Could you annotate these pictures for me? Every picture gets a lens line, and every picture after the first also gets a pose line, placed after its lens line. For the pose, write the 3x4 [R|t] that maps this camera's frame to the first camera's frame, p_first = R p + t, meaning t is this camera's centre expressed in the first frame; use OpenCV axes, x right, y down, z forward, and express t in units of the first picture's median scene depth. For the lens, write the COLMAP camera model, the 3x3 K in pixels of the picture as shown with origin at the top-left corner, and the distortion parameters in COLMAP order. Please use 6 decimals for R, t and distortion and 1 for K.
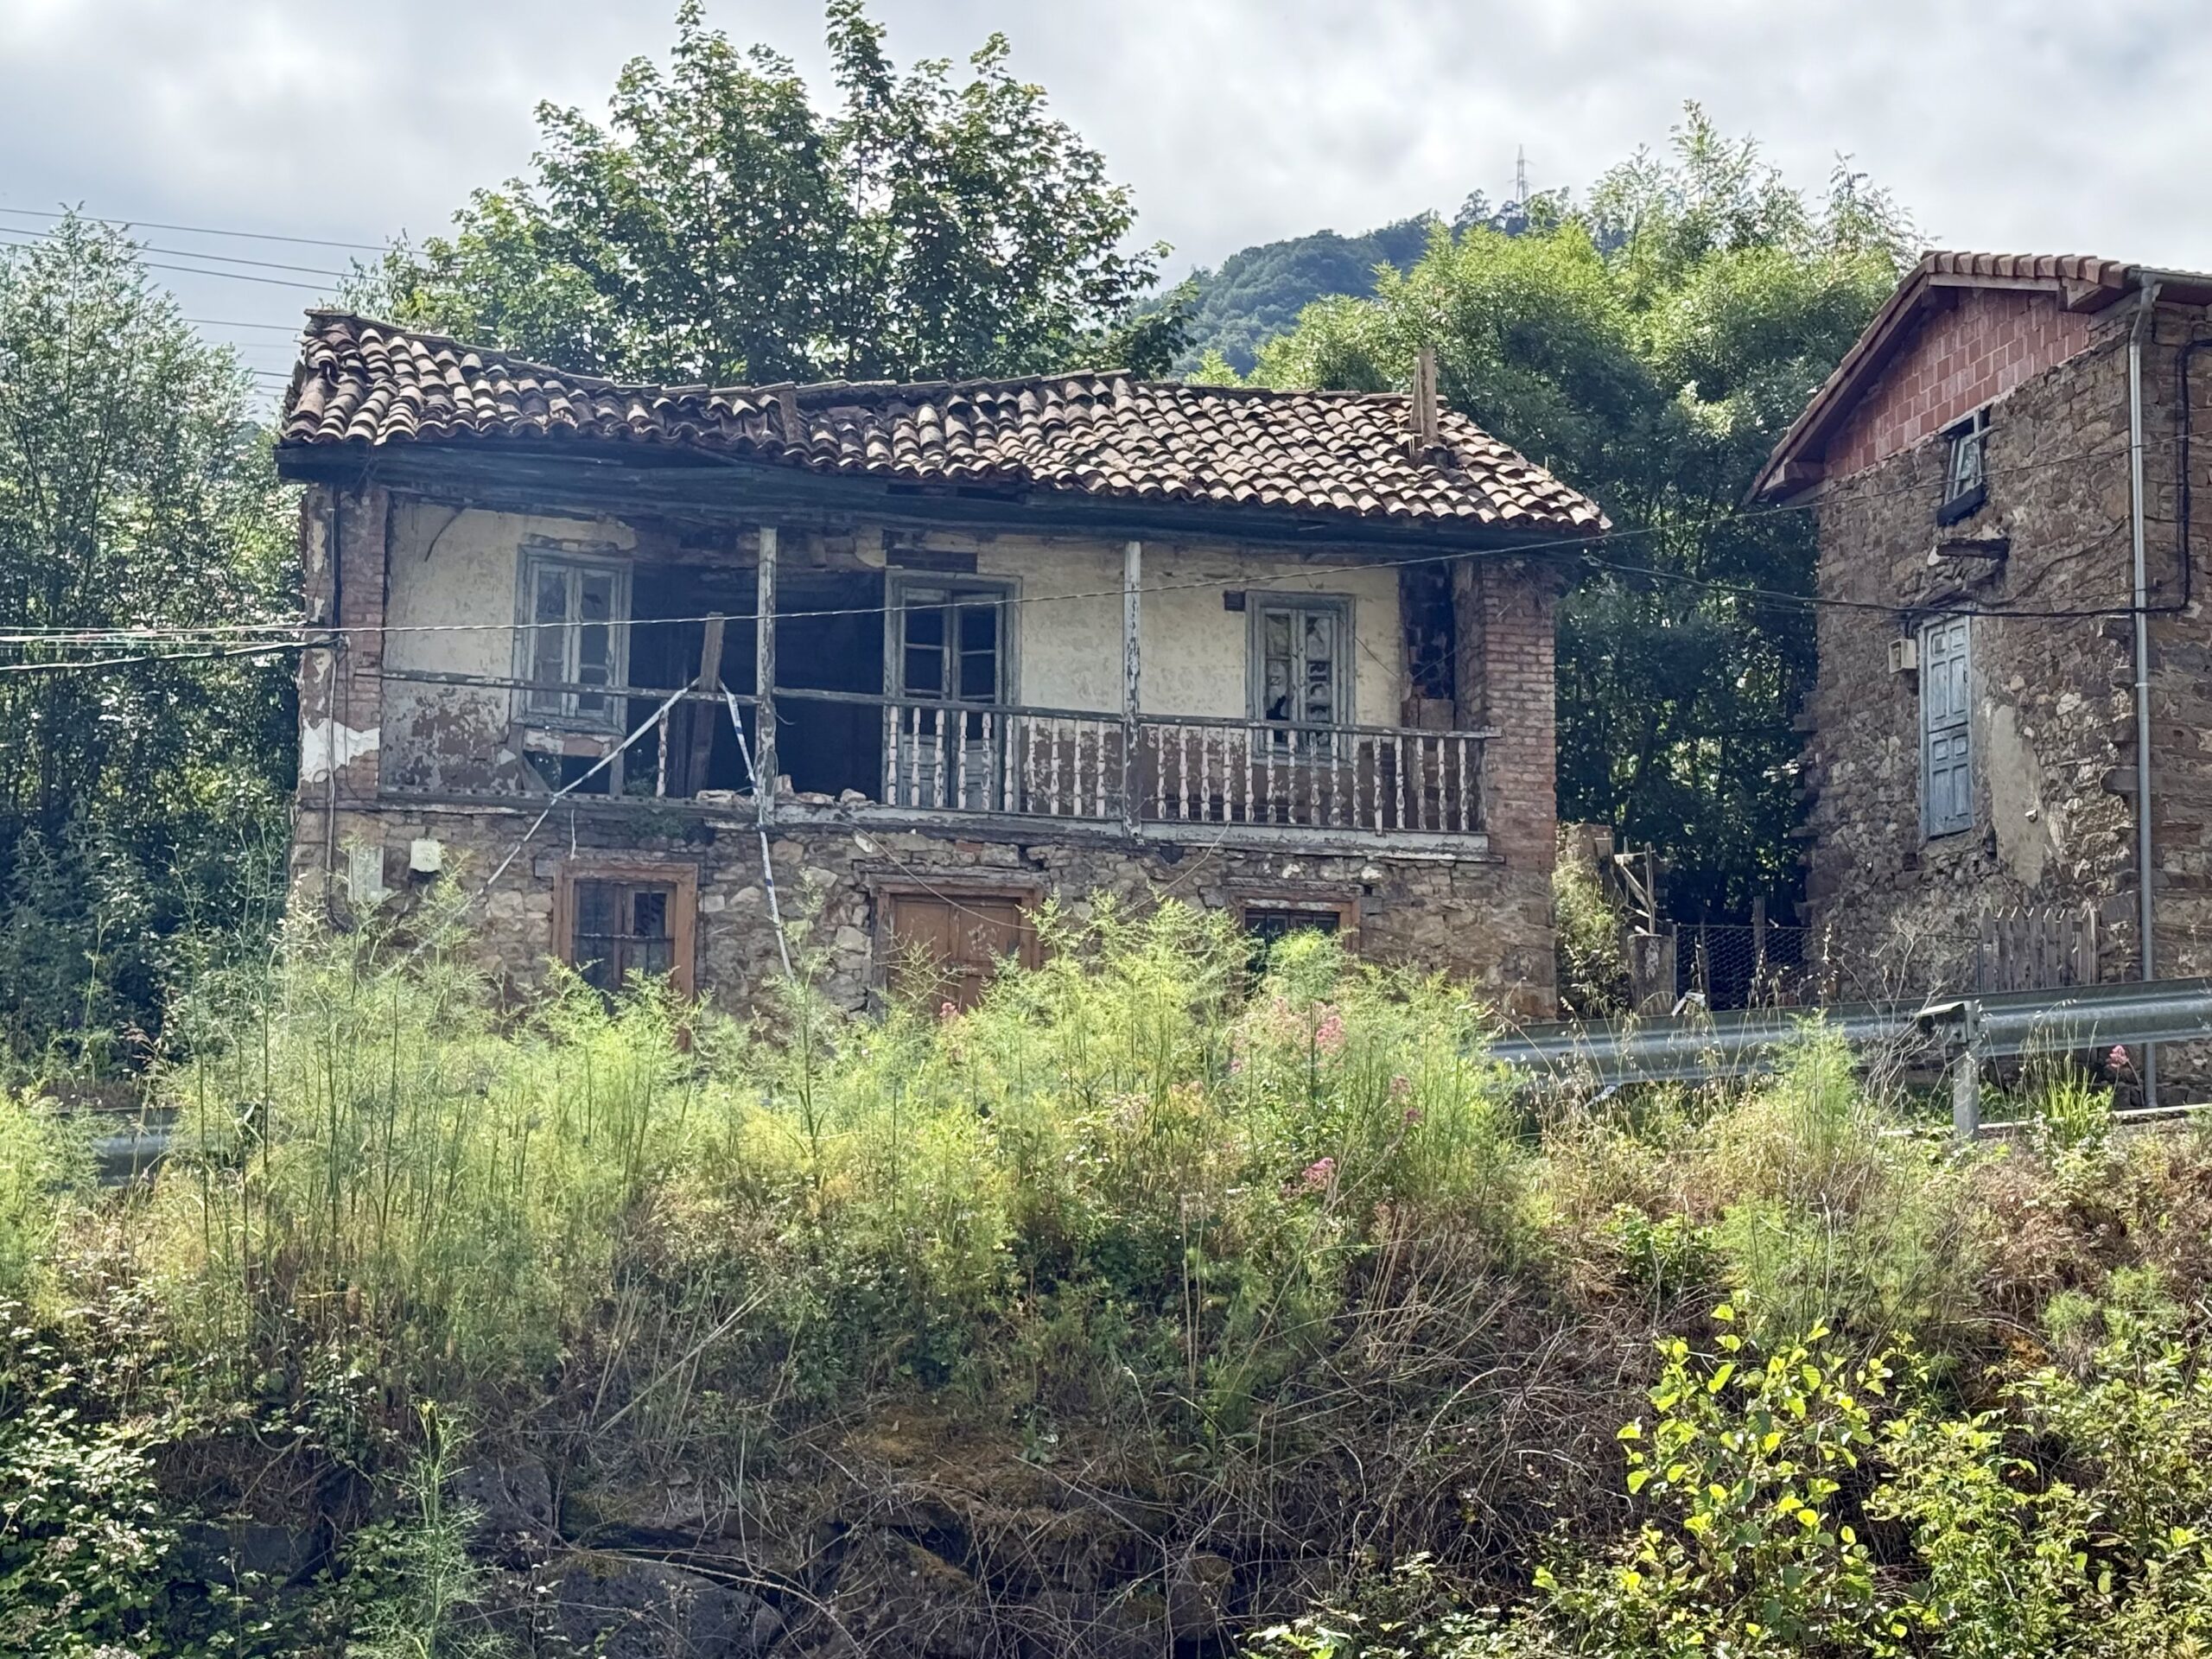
lens RADIAL K [[3693.7, 0, 1134.9], [0, 3693.7, 825.0], [0, 0, 1]] dist [0.127330, 0.067142]
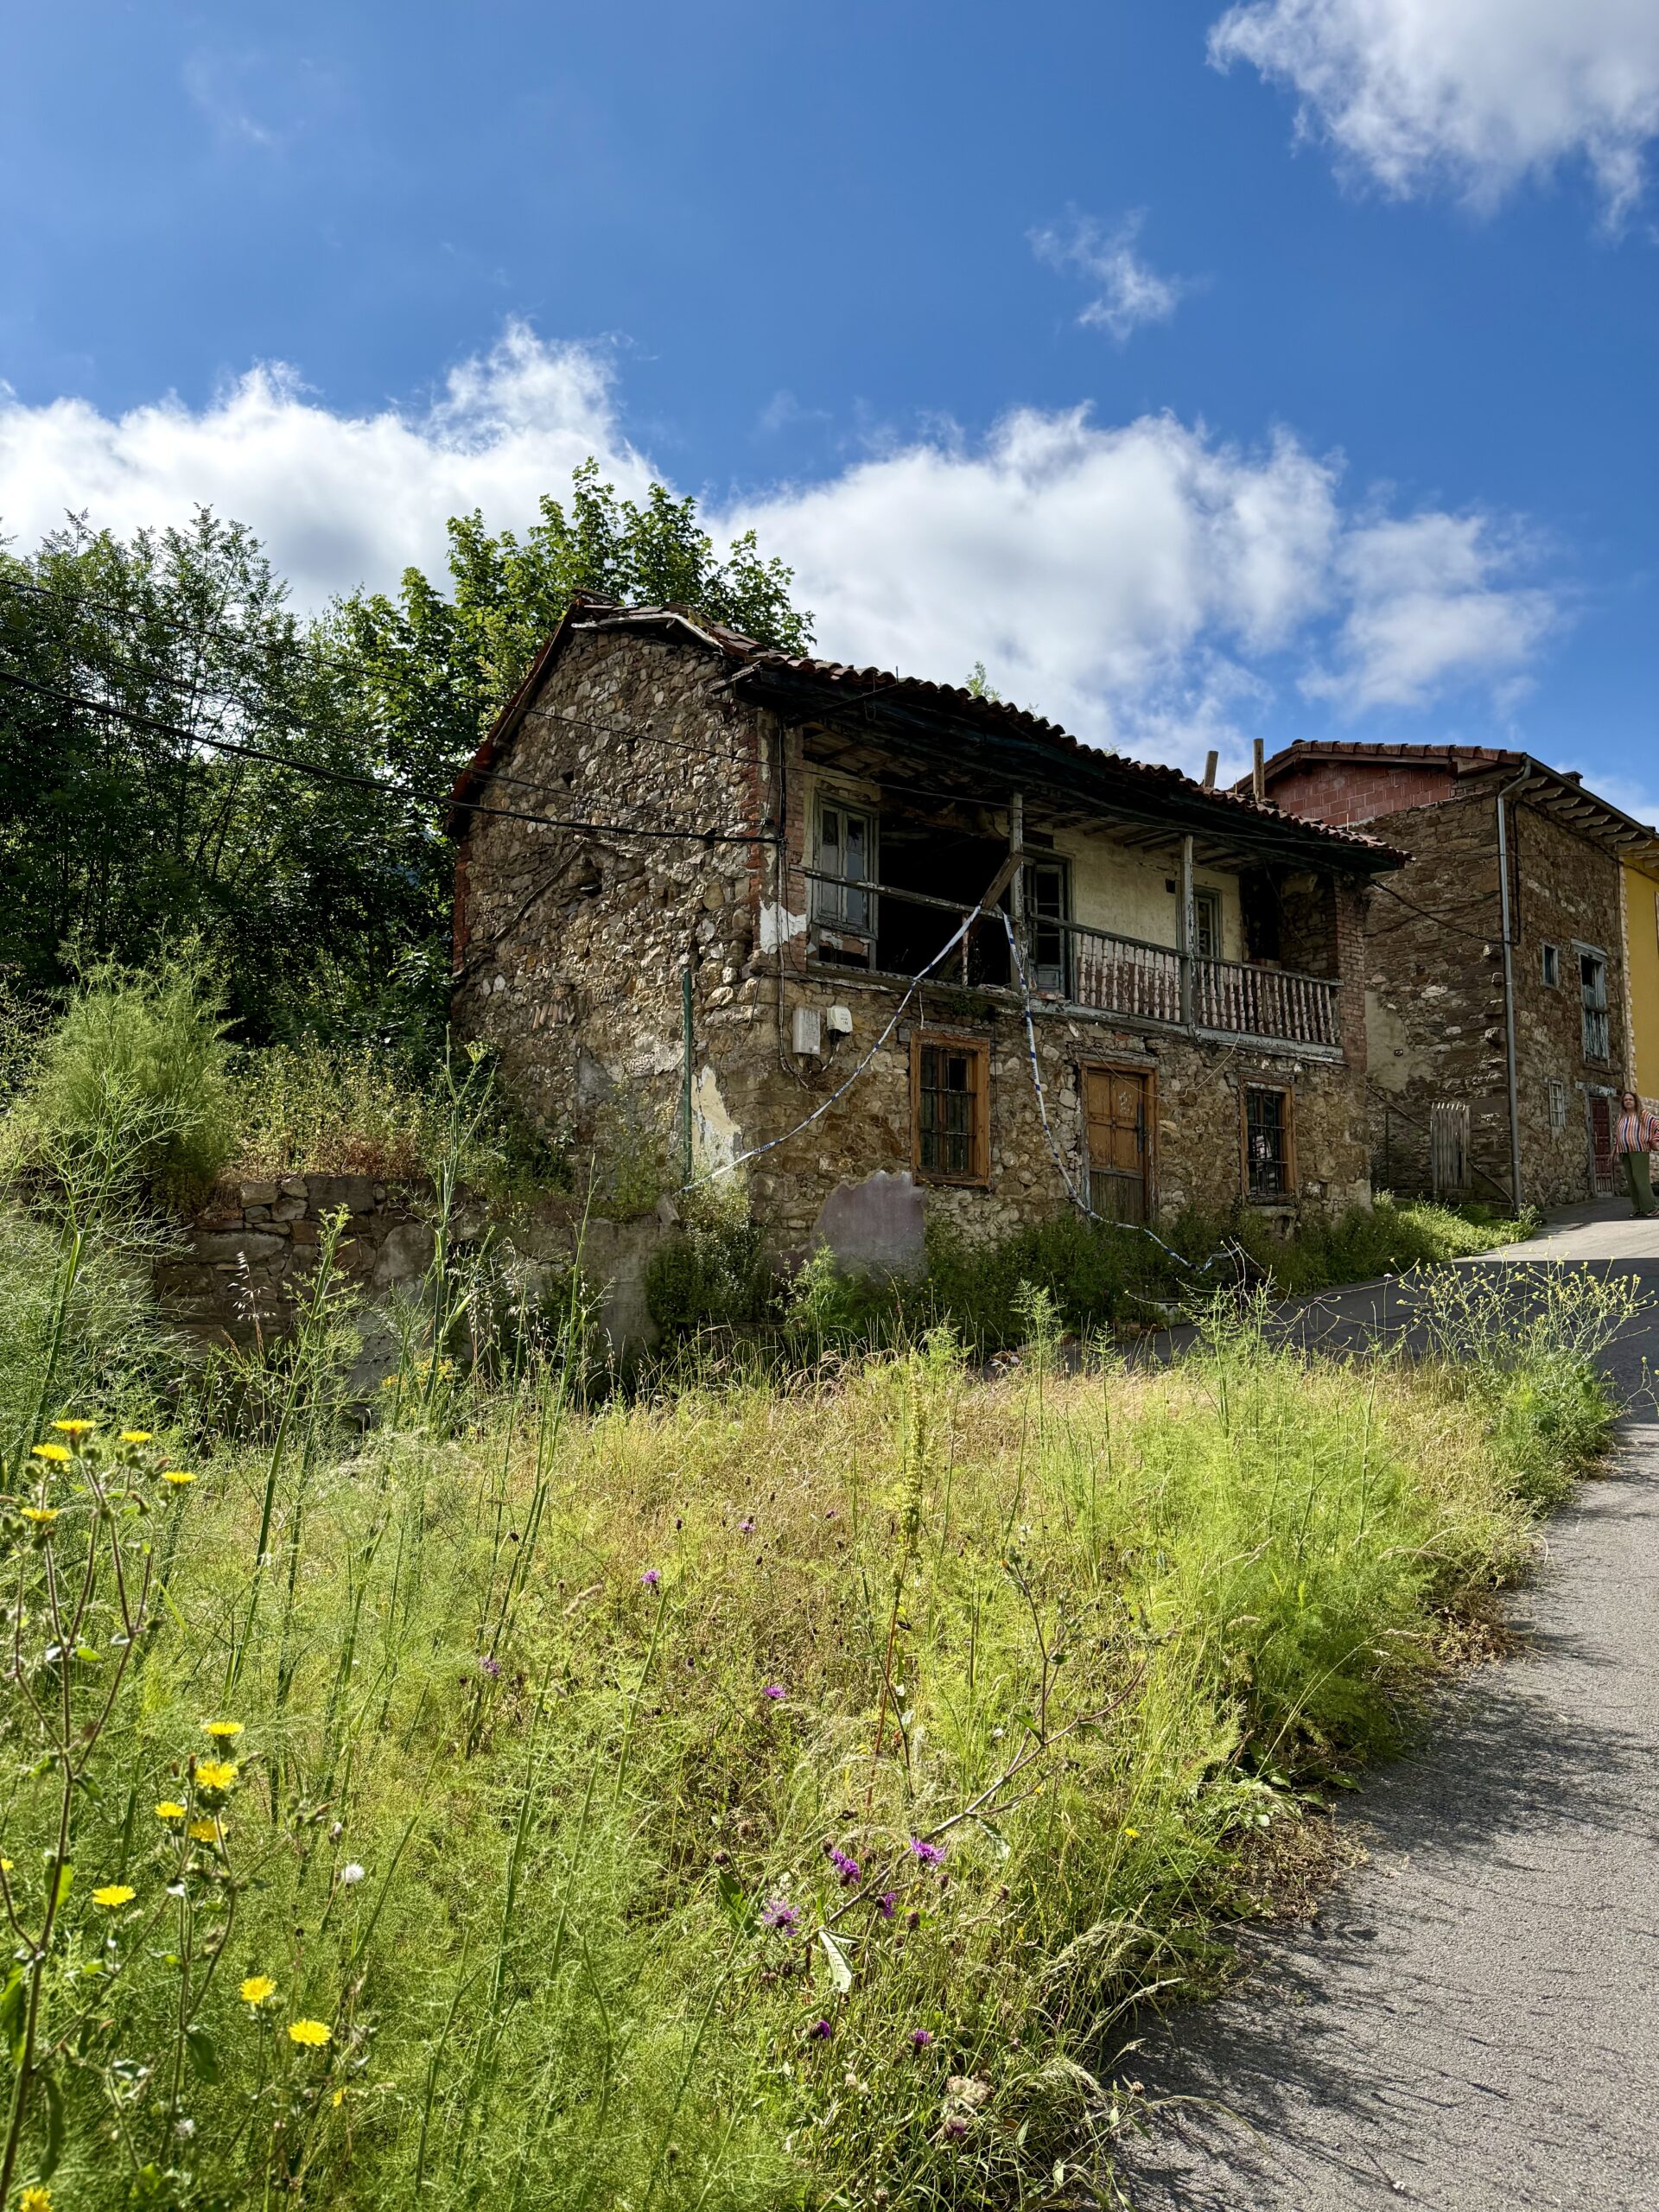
lens RADIAL K [[1530.9, 0, 829.5], [0, 1530.9, 1106.0], [0, 0, 1]] dist [0.157221, -0.243476]
pose [[0.894767, 0.036565, 0.445034, -0.400824], [-0.051482, 0.998443, 0.021475, 0.025074], [-0.443556, -0.042127, 0.895256, 0.509578]]
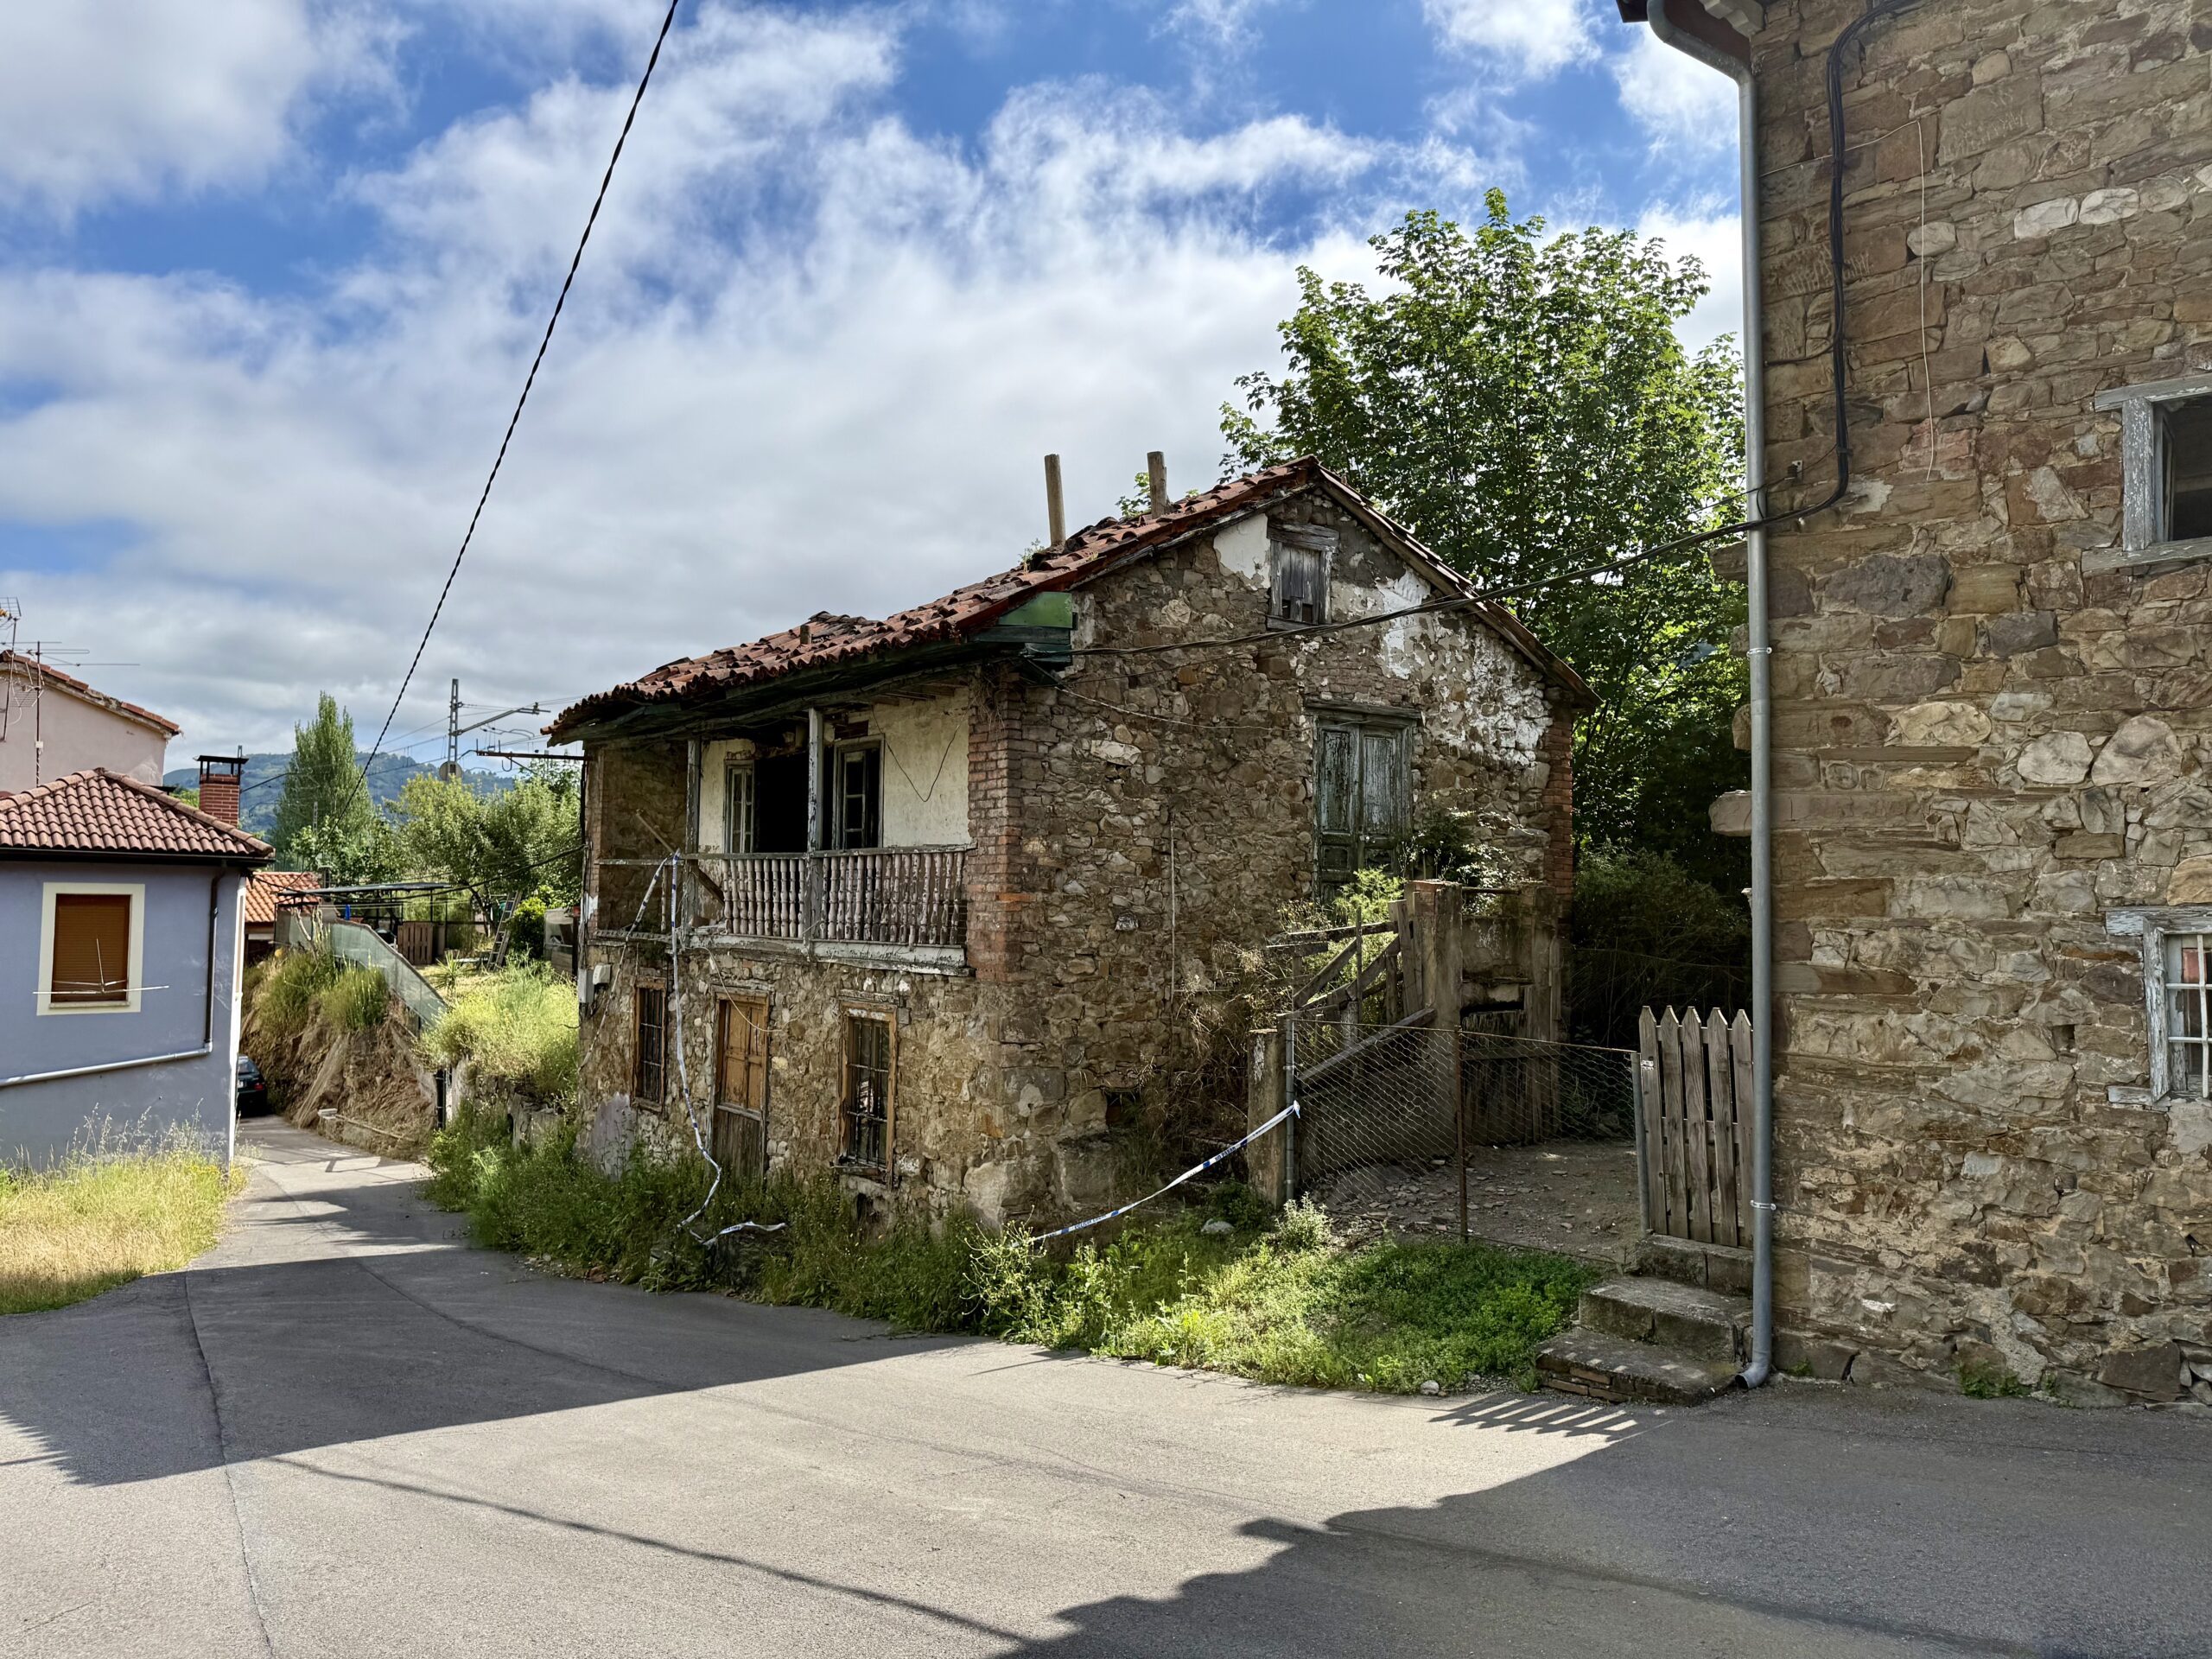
lens RADIAL K [[1530.0, 0, 1103.8], [0, 1530.0, 831.2], [0, 0, 1]] dist [0.153393, -0.230016]
pose [[0.401126, -0.054779, -0.914383, 0.500753], [0.119113, 0.992854, -0.007227, -0.021672], [0.908246, -0.106016, 0.404785, 0.882026]]
